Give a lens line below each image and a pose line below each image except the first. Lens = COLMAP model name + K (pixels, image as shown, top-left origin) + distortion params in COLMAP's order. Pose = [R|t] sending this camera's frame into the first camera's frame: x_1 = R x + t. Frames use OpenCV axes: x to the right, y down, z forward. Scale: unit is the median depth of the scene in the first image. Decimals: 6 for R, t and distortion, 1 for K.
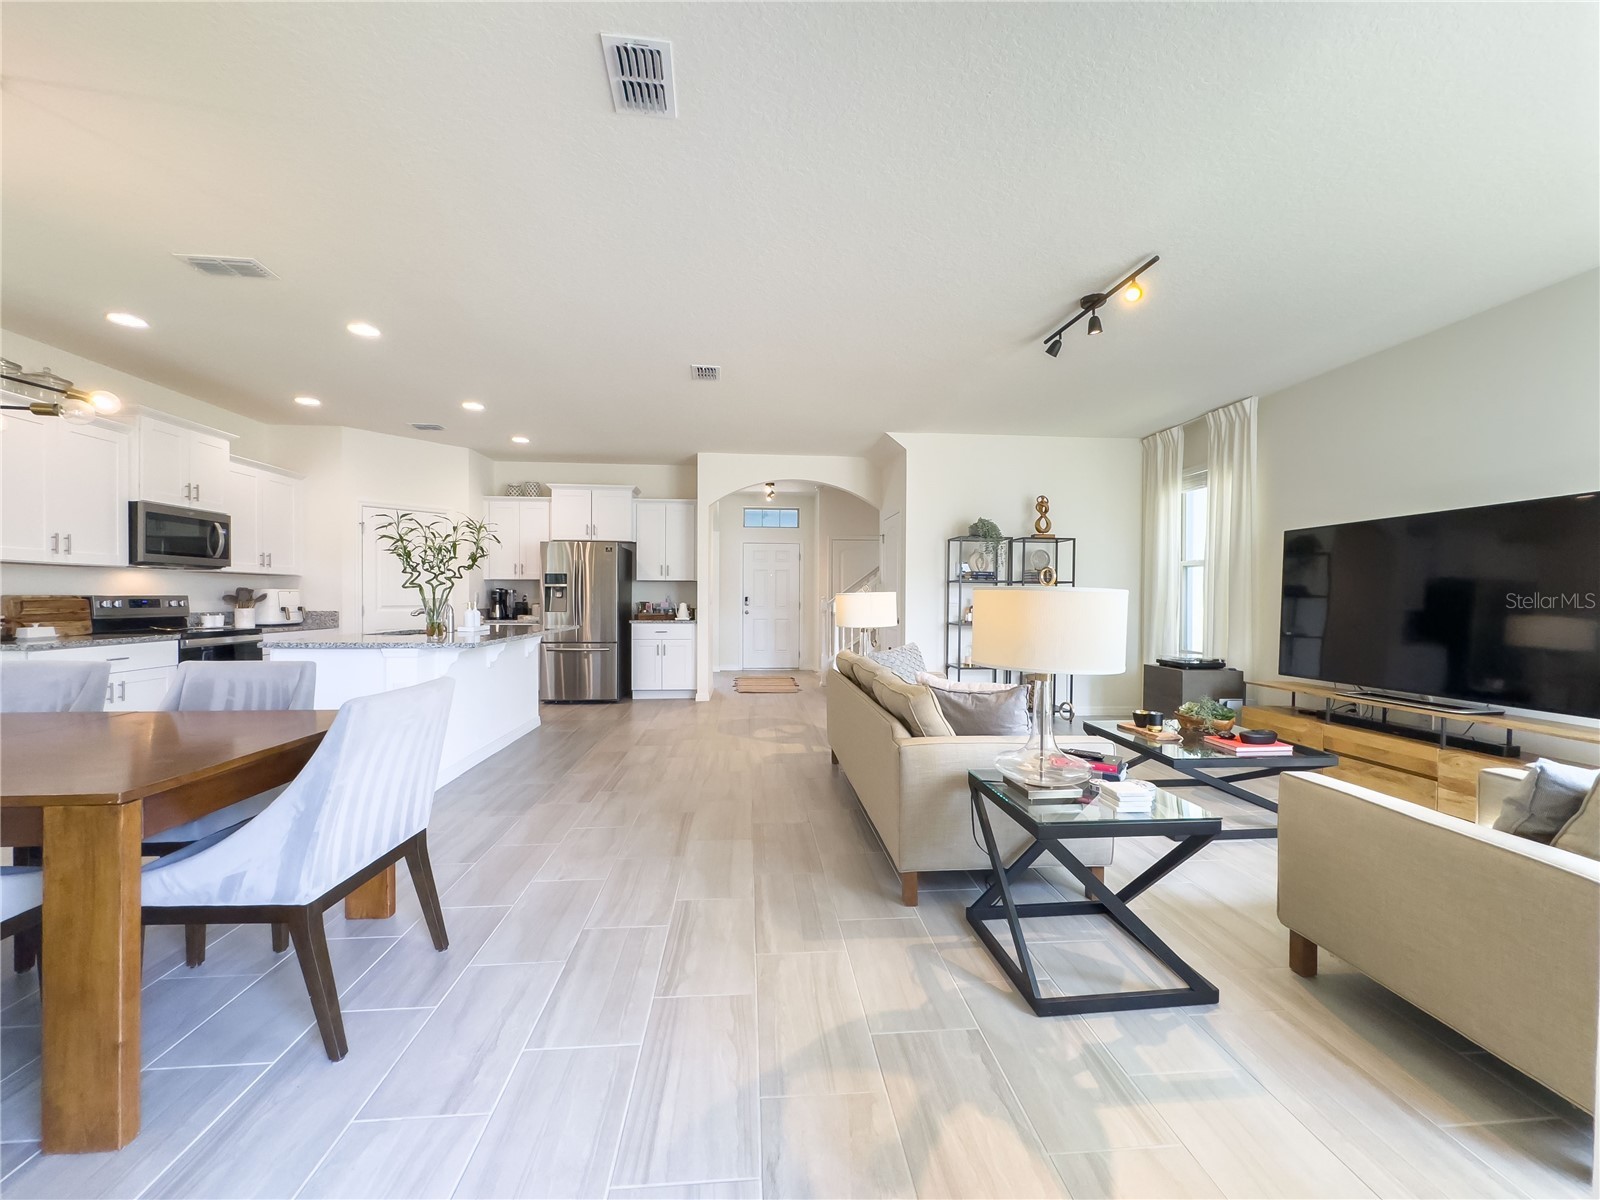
lens RADIAL K [[647.9, 0, 824.4], [0, 647.9, 596.2], [0, 0, 1]] dist [-0.009523, 0.001848]
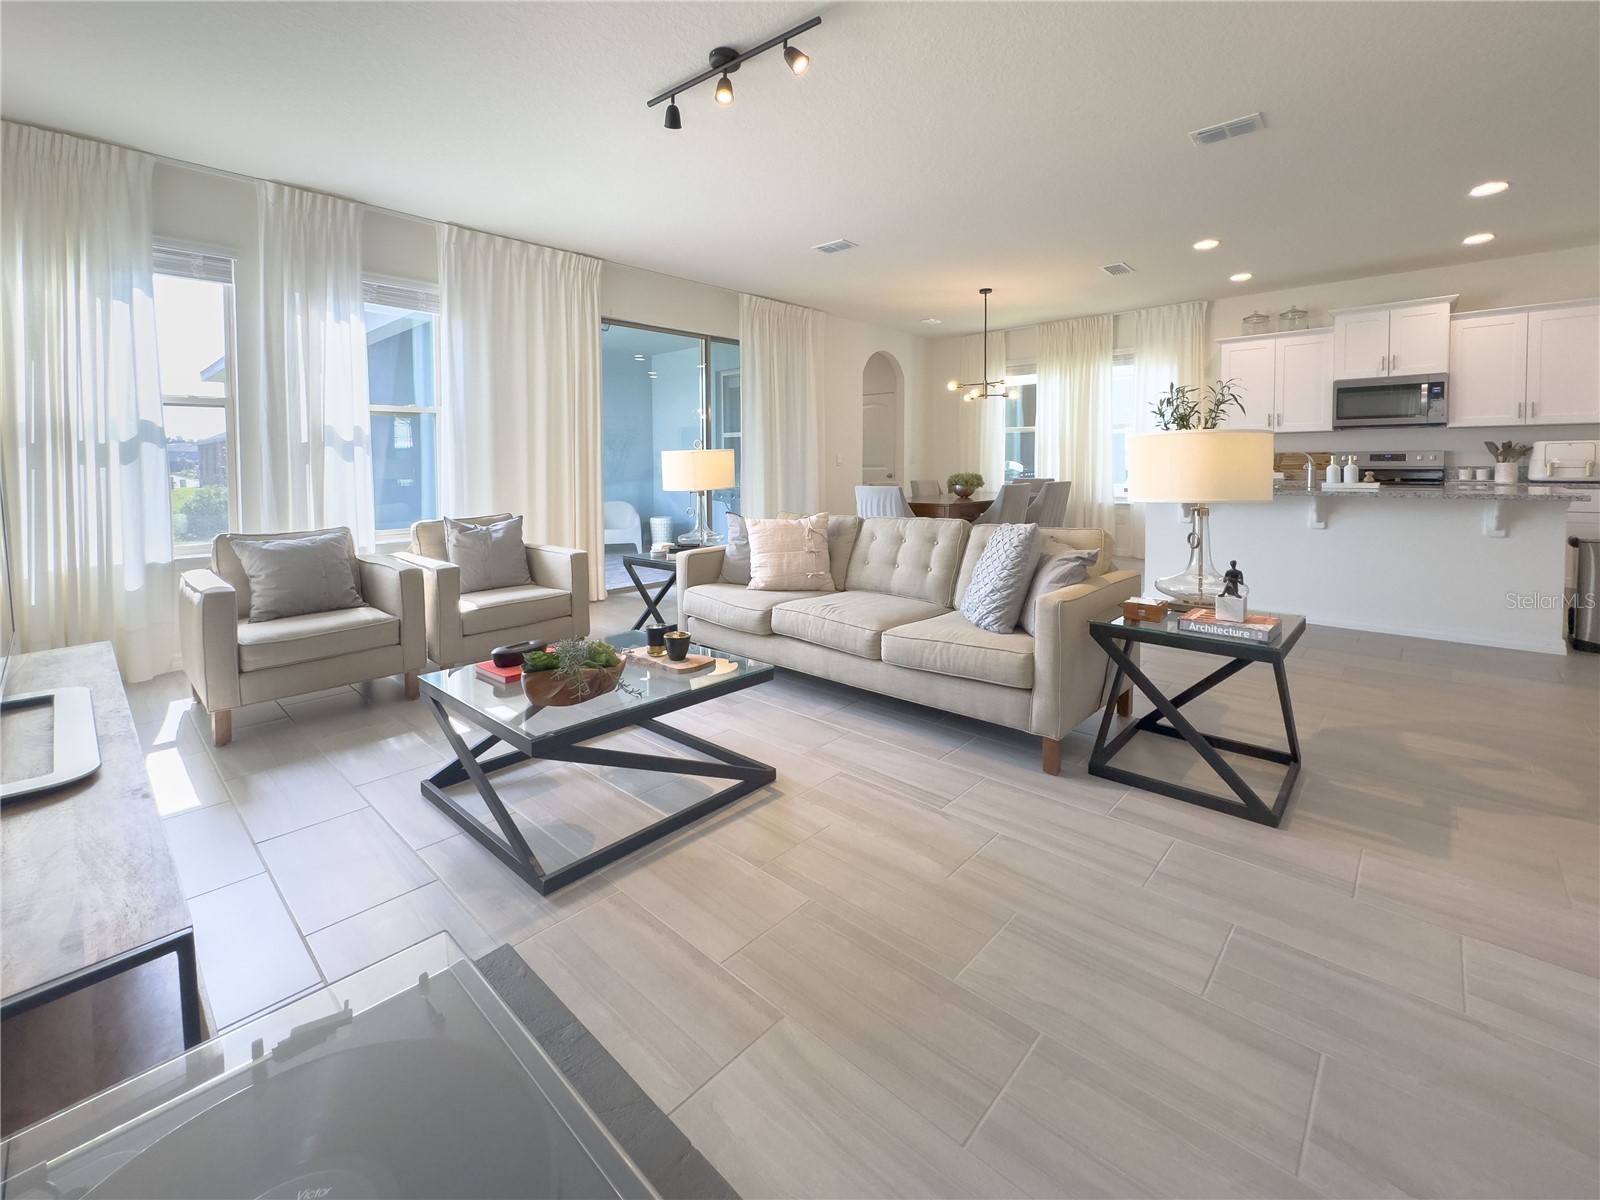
lens RADIAL K [[696.3, 0, 814.9], [0, 696.3, 495.4], [0, 0, 1]] dist [0.004626, 0.000778]
pose [[-0.751590, 0.037154, -0.658583, 0.706734], [0.008762, 0.998887, 0.046353, 0.012729], [0.659572, 0.029068, -0.751079, 1.386836]]
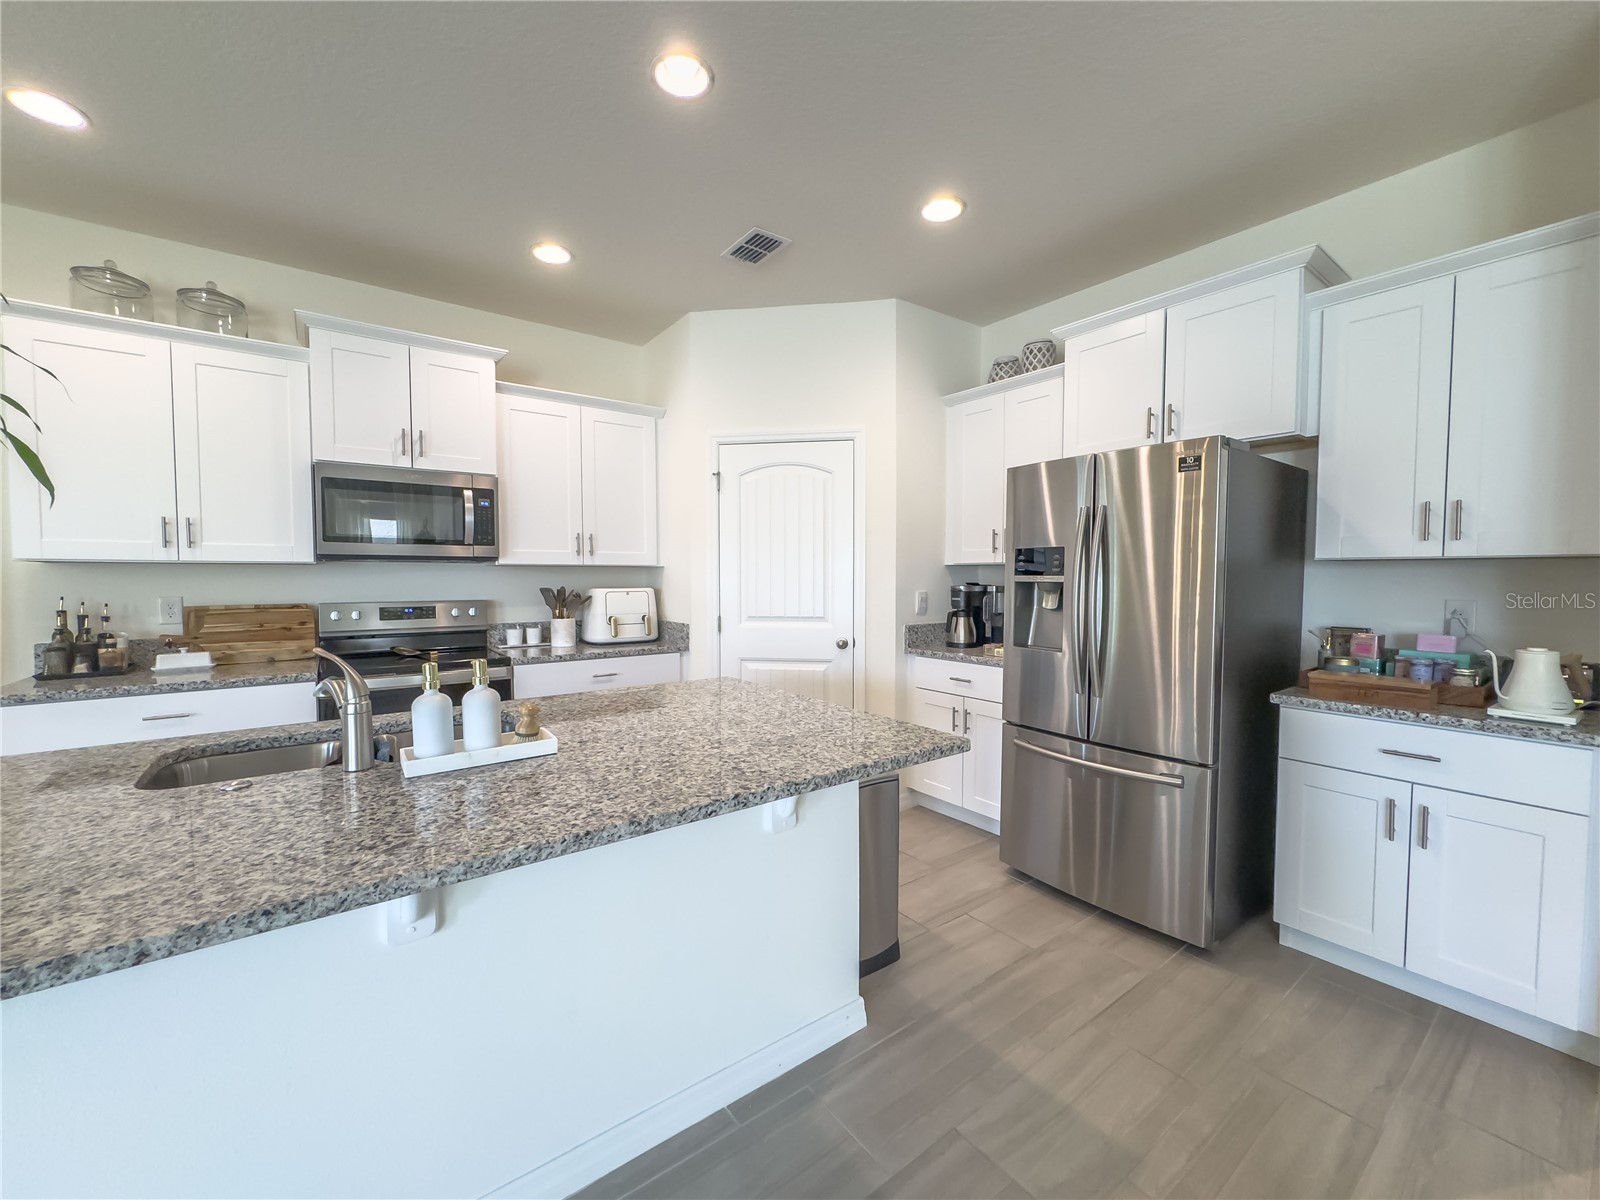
lens RADIAL K [[647.9, 0, 786.3], [0, 647.9, 602.0], [0, 0, 1]] dist [-0.009523, 0.001848]
pose [[0.500450, 0.033485, -0.865118, -0.259445], [0.002920, 0.999181, 0.040363, -0.030640], [0.865760, -0.022726, 0.499942, 1.086351]]
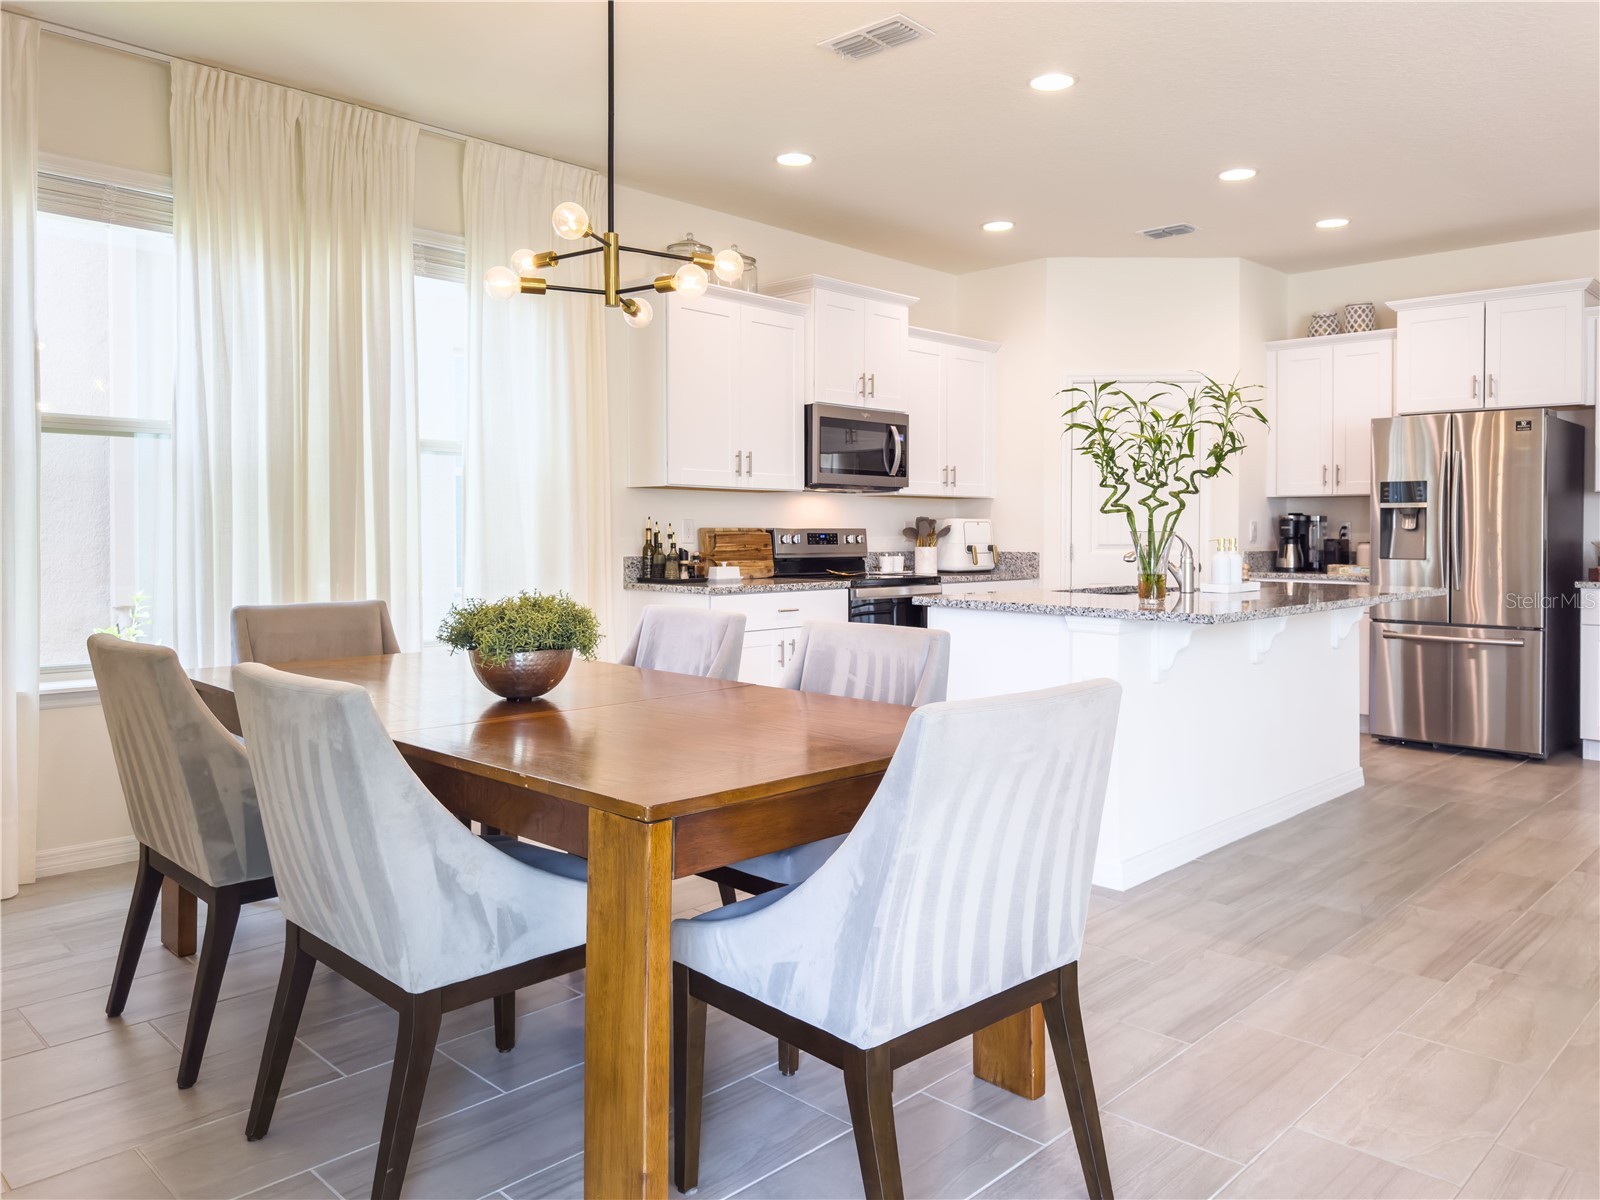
lens RADIAL K [[1189.4, 0, 776.2], [0, 1189.4, 548.0], [0, 0, 1]] dist [0.072818, -0.103325]
pose [[0.628186, 0.009390, -0.778007, -0.004632], [0.001574, 0.999910, 0.013339, 0.003473], [0.778062, -0.009604, 0.628114, 0.085292]]
